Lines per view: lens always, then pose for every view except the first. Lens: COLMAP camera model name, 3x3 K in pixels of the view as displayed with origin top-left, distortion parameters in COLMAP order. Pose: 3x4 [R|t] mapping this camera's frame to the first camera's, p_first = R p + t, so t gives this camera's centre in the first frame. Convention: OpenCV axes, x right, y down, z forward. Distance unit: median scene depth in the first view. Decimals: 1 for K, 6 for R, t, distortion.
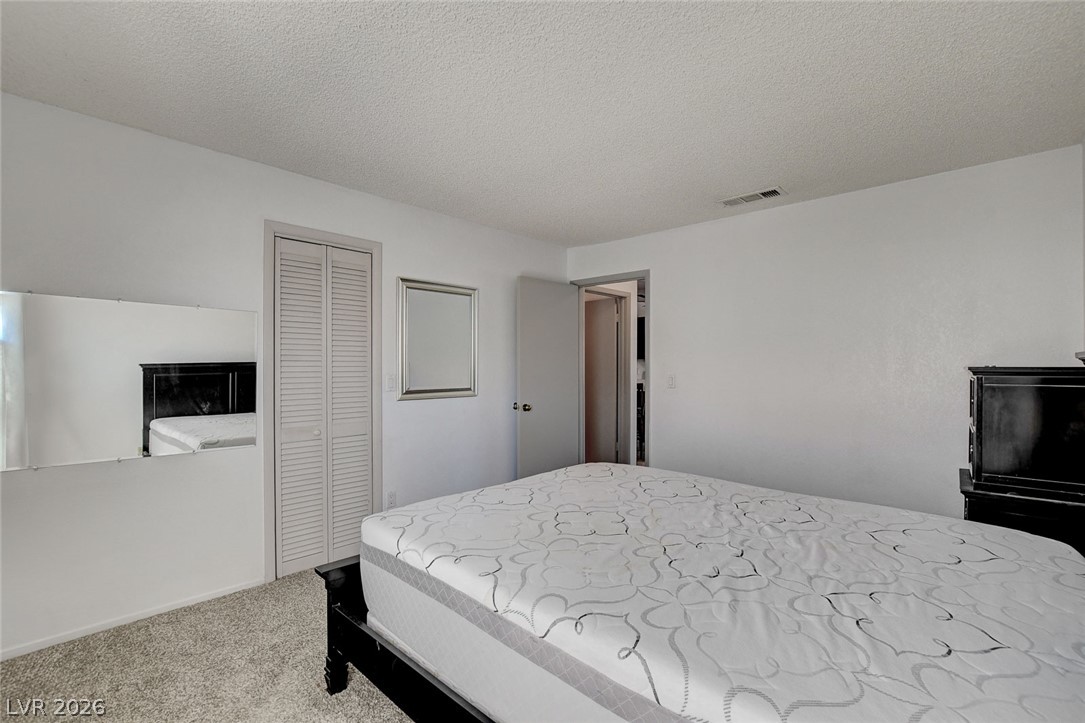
lens RADIAL K [[478.5, 0, 544.6], [0, 478.5, 357.6], [0, 0, 1]] dist [-0.032155, 0.005758]
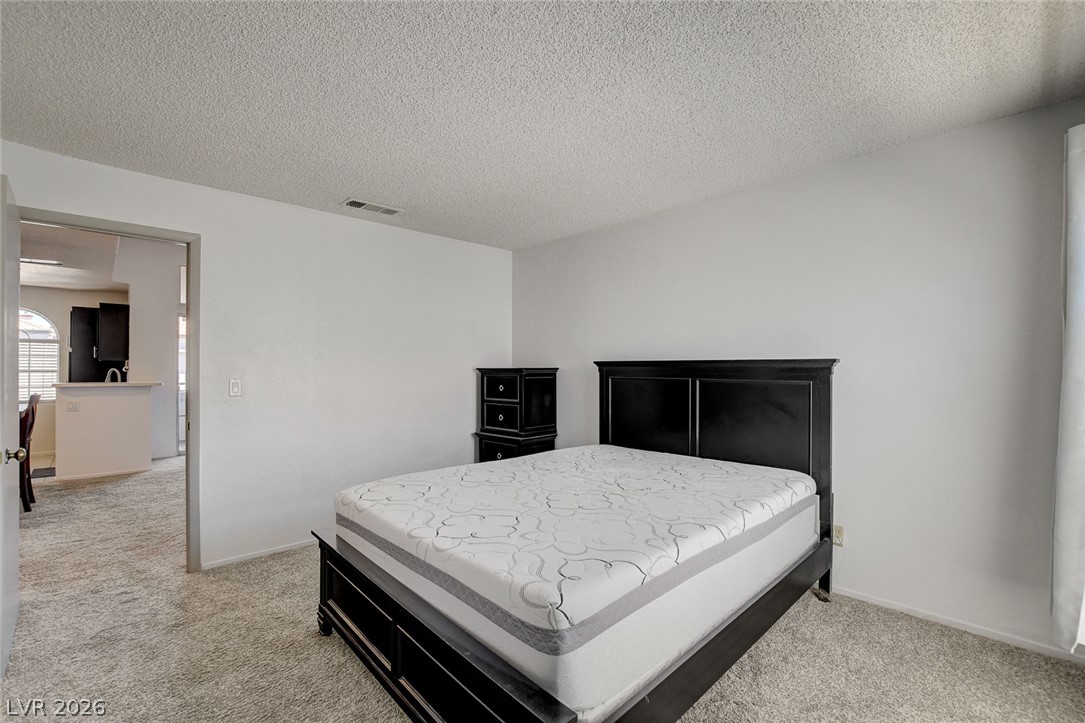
lens RADIAL K [[478.5, 0, 544.6], [0, 478.5, 357.6], [0, 0, 1]] dist [-0.032155, 0.005758]
pose [[0.057403, 0.020807, 0.998134, -1.080705], [-0.016299, 0.999669, -0.019901, 0.018986], [-0.998218, -0.015126, 0.057723, 1.016954]]
